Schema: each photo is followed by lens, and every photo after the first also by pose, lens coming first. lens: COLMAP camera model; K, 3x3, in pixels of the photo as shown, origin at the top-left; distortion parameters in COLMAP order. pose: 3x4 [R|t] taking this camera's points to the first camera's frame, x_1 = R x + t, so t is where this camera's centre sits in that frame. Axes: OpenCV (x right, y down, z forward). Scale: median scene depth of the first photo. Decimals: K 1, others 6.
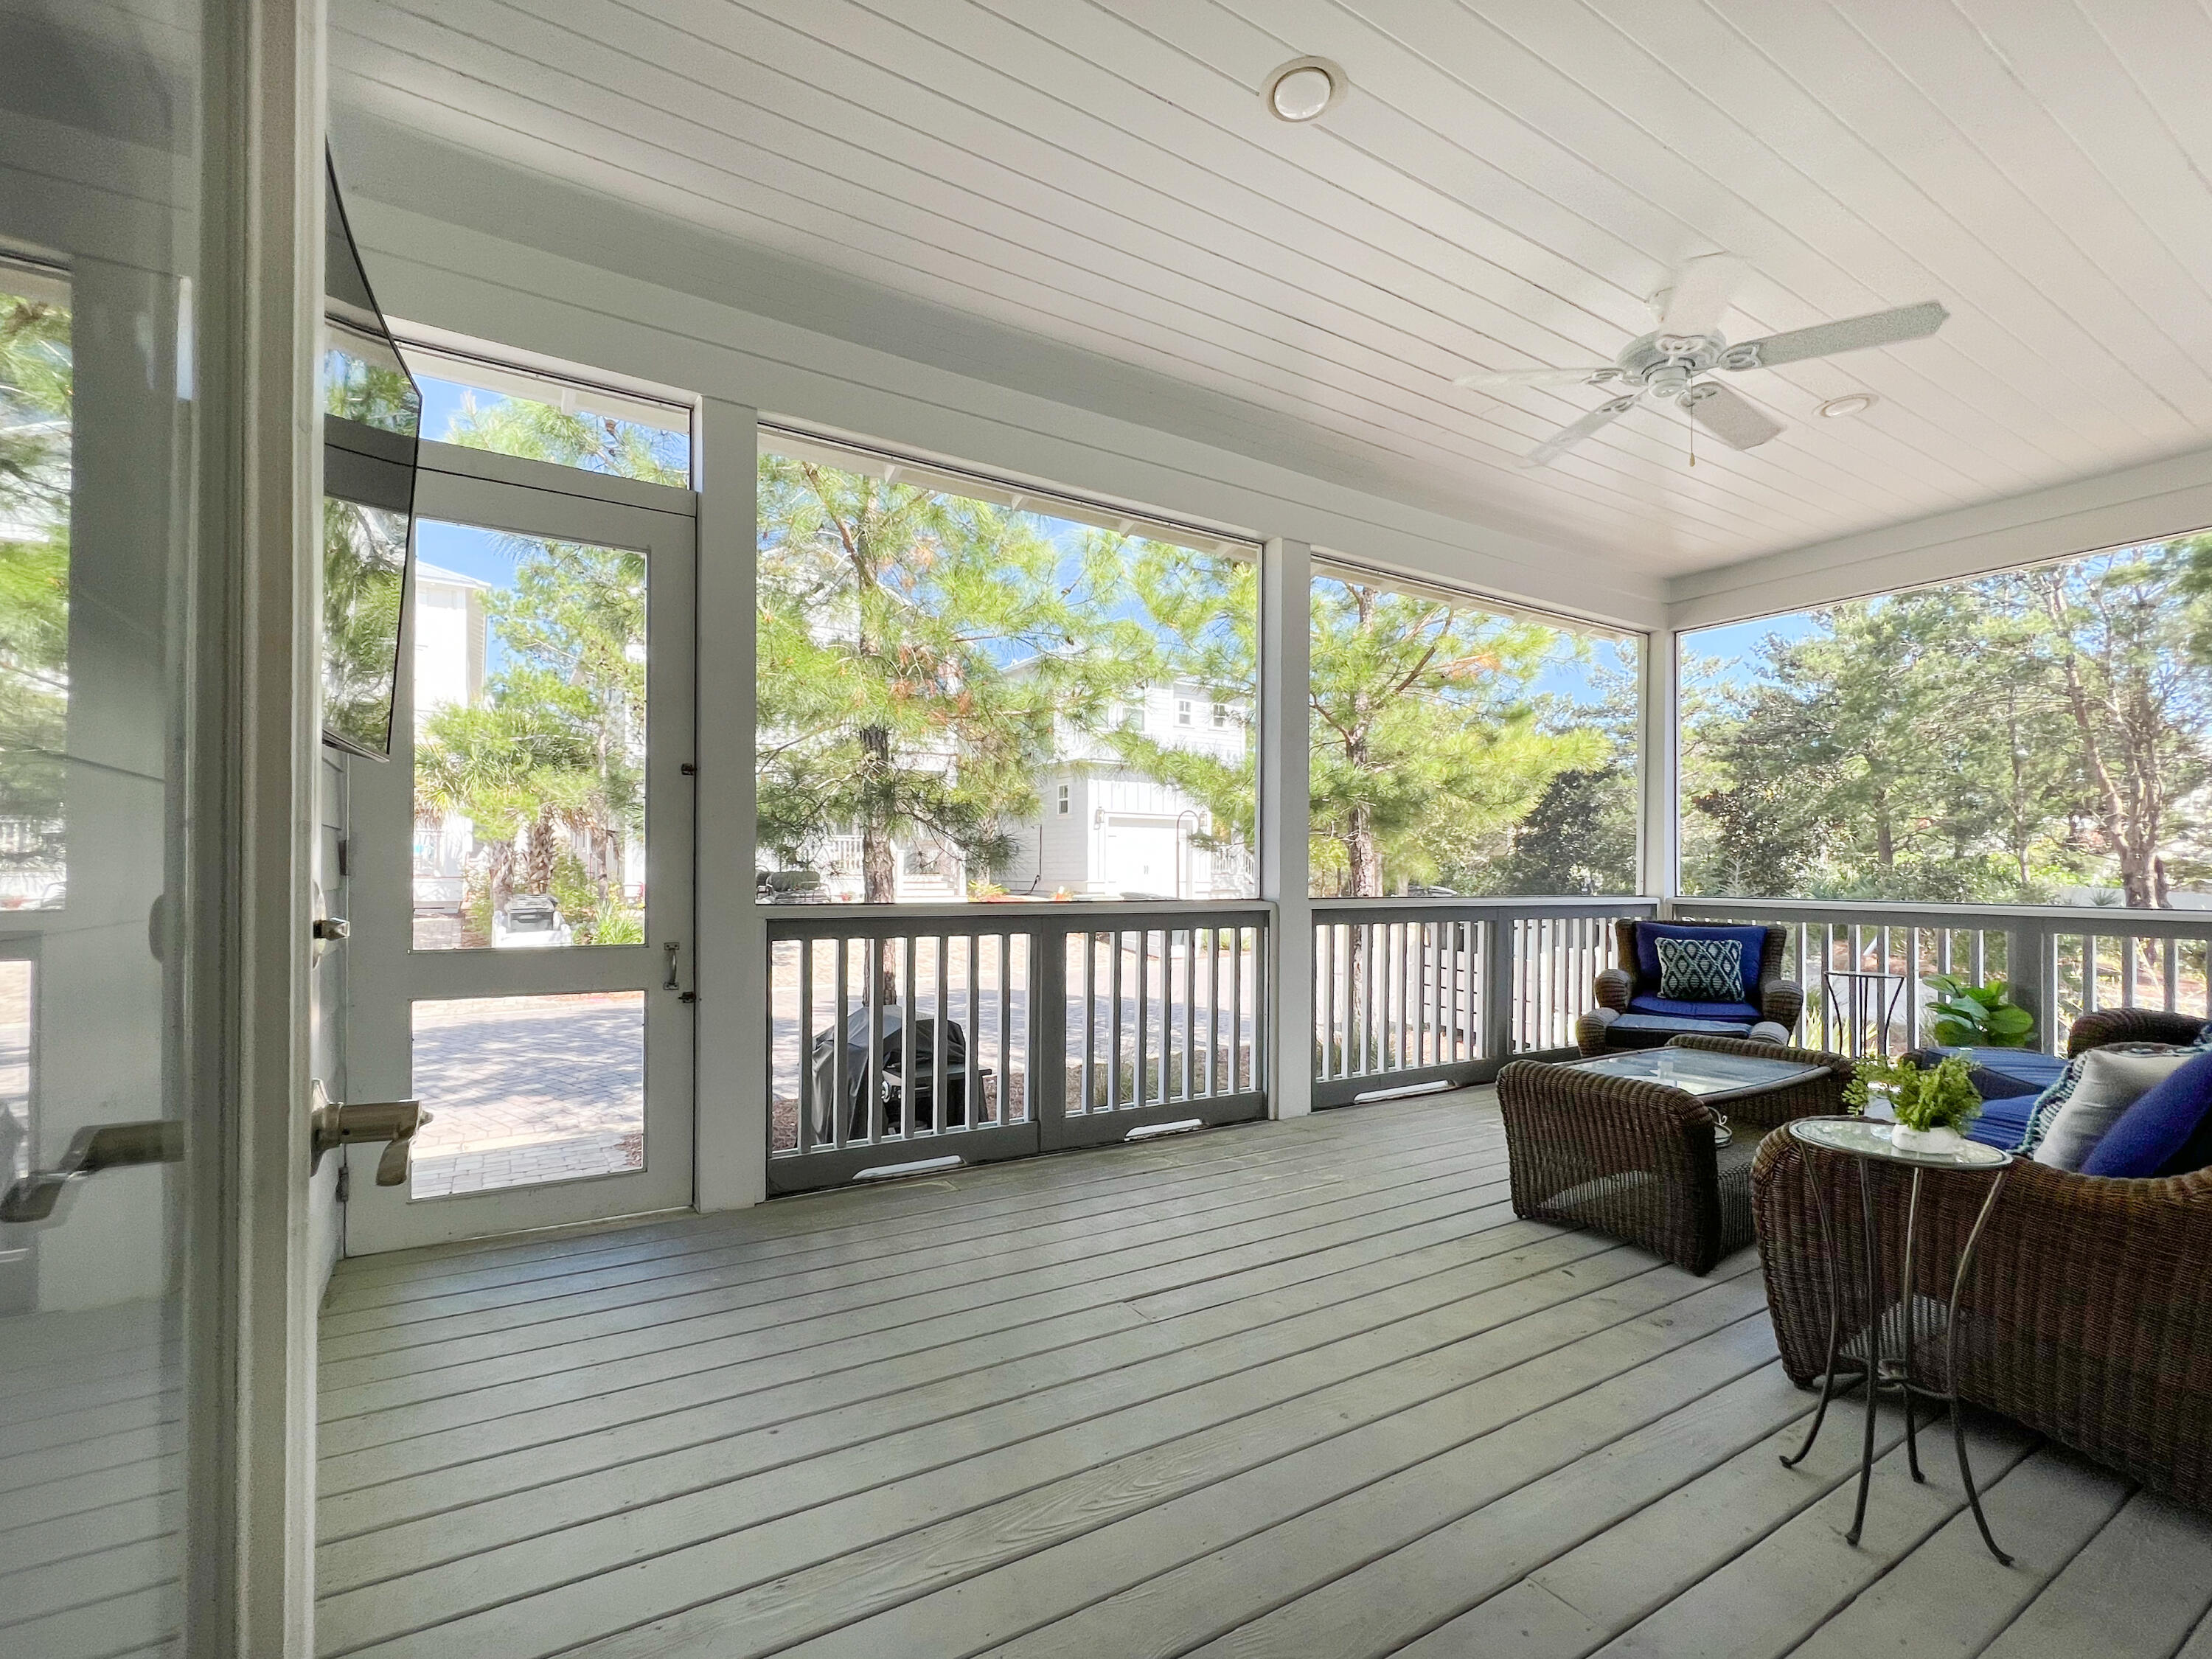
lens RADIAL K [[973.9, 0, 1103.7], [0, 973.9, 869.7], [0, 0, 1]] dist [0.000293, 0.000130]
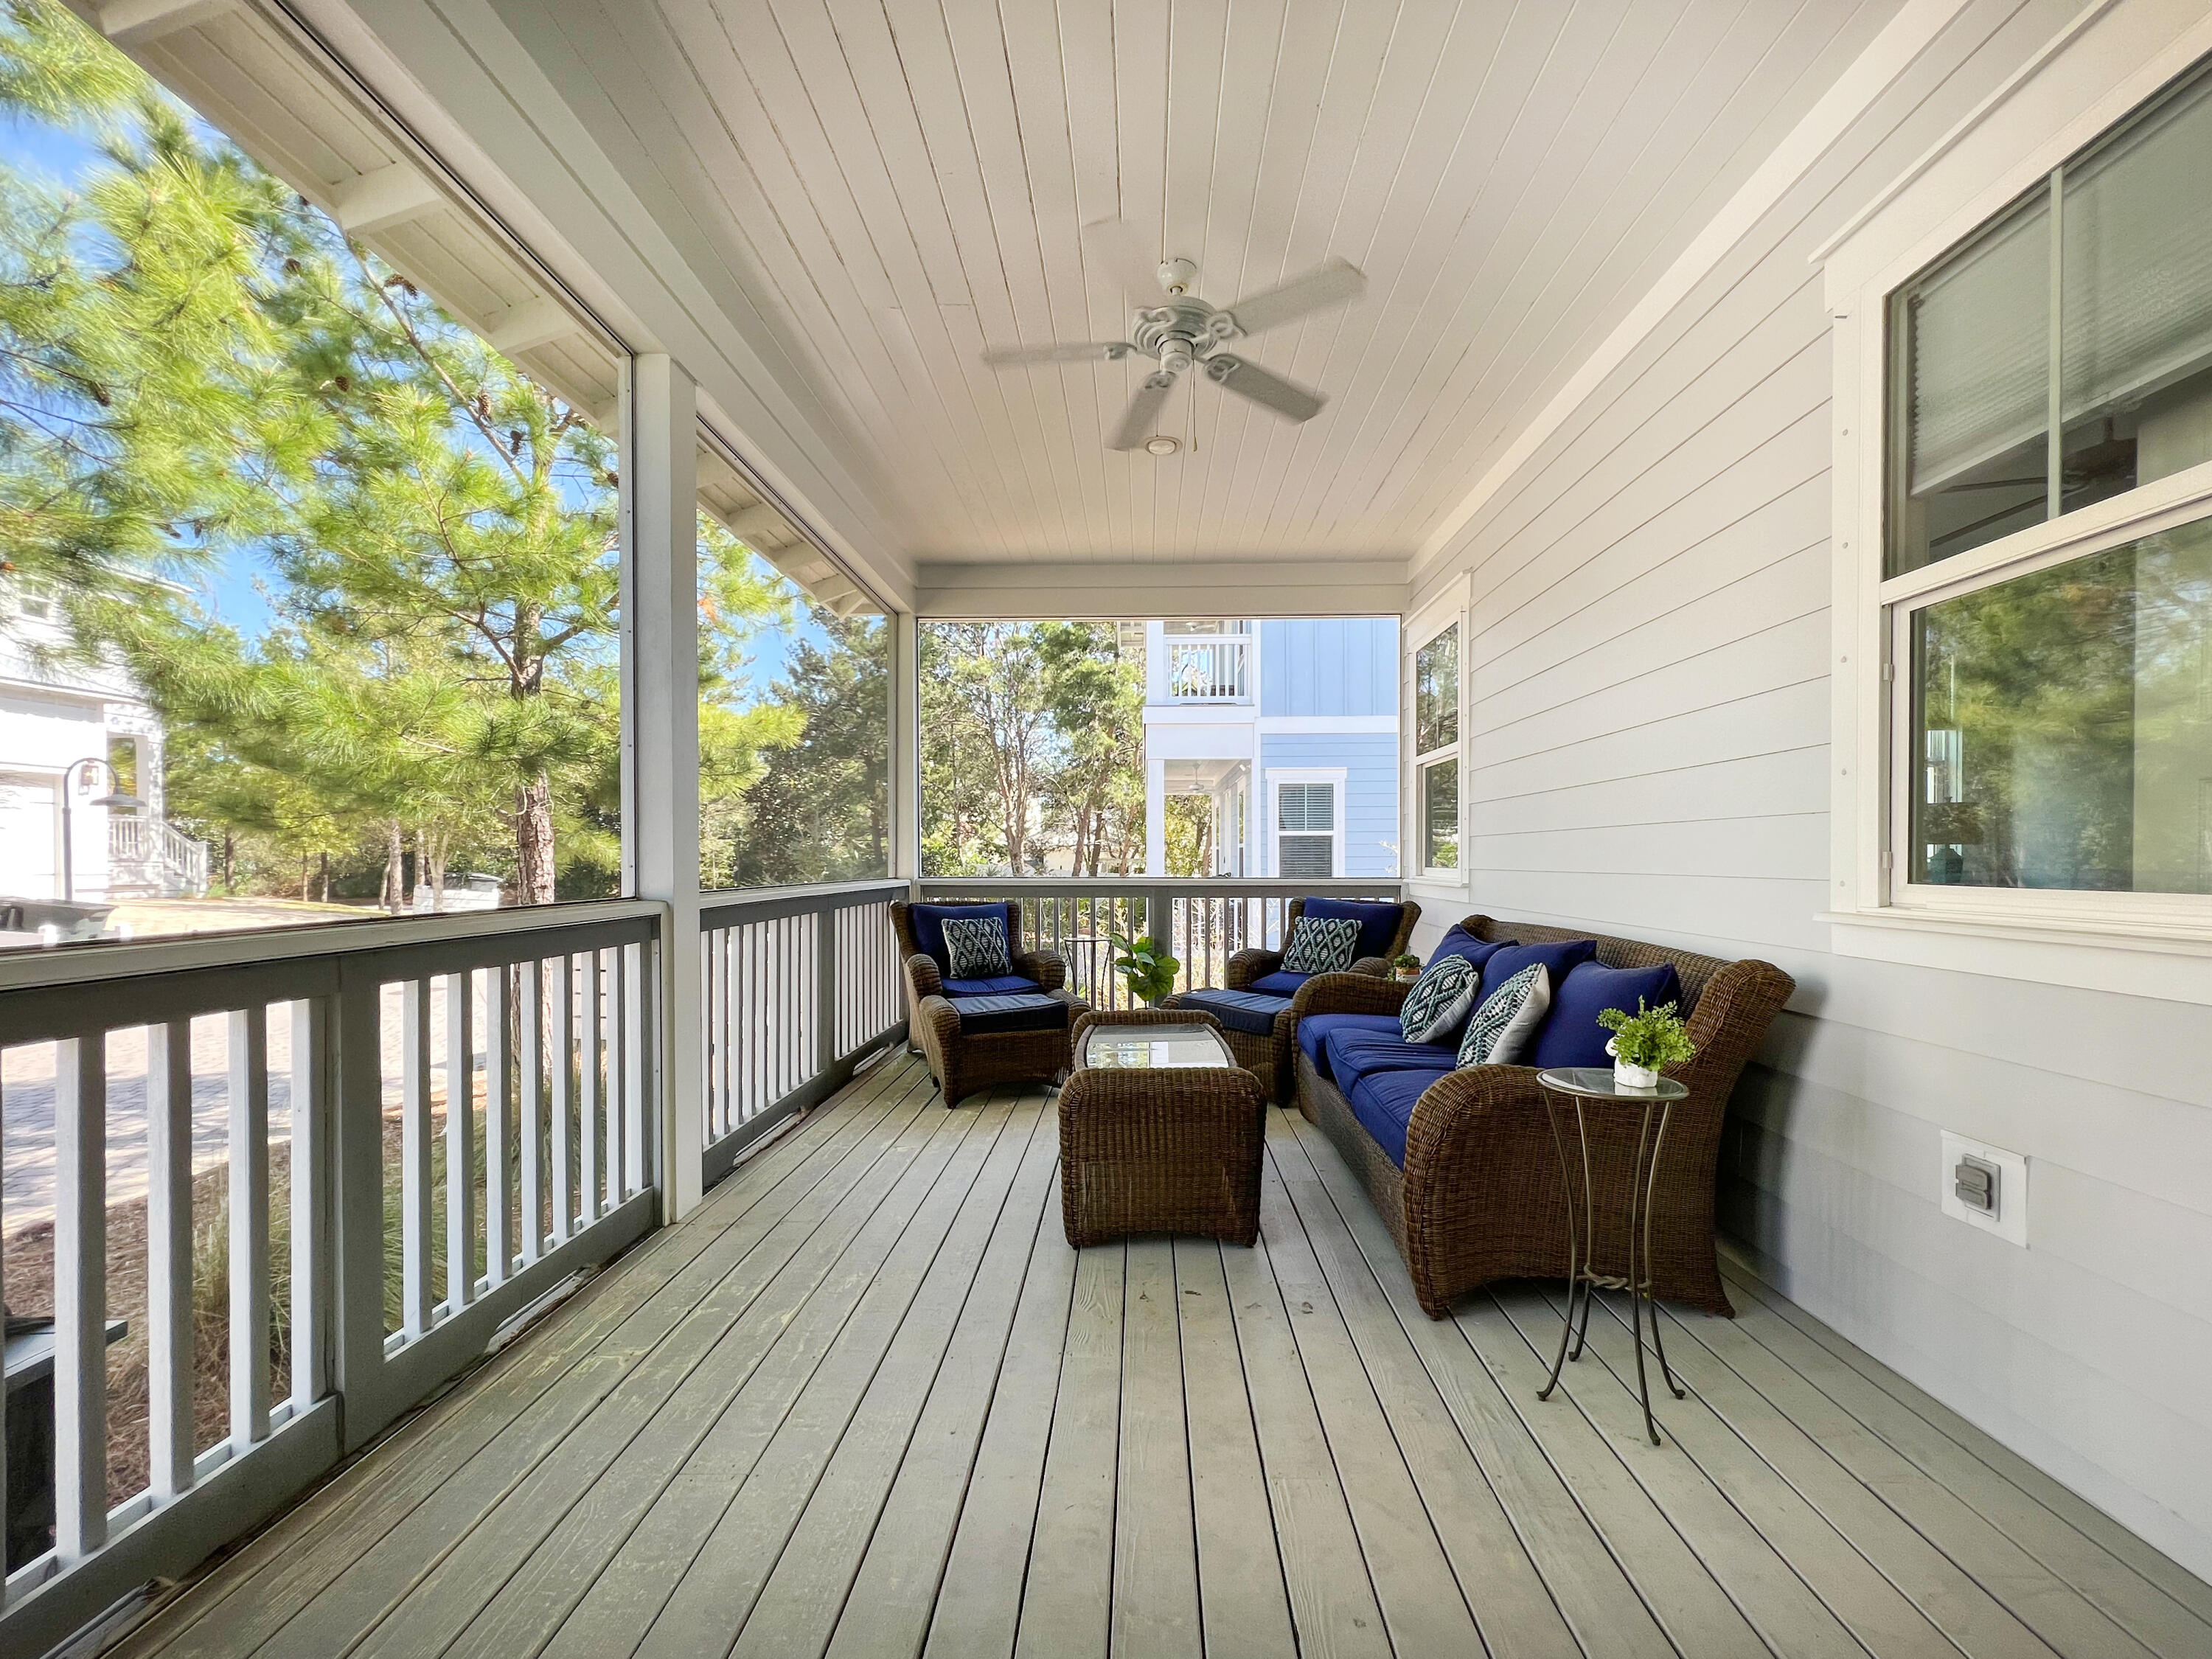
lens RADIAL K [[973.9, 0, 1103.7], [0, 973.9, 869.7], [0, 0, 1]] dist [0.000293, 0.000130]
pose [[0.549070, -0.019210, 0.835555, -0.215581], [0.004162, 0.999786, 0.020250, -0.001115], [-0.835766, -0.007641, 0.549033, 0.375865]]
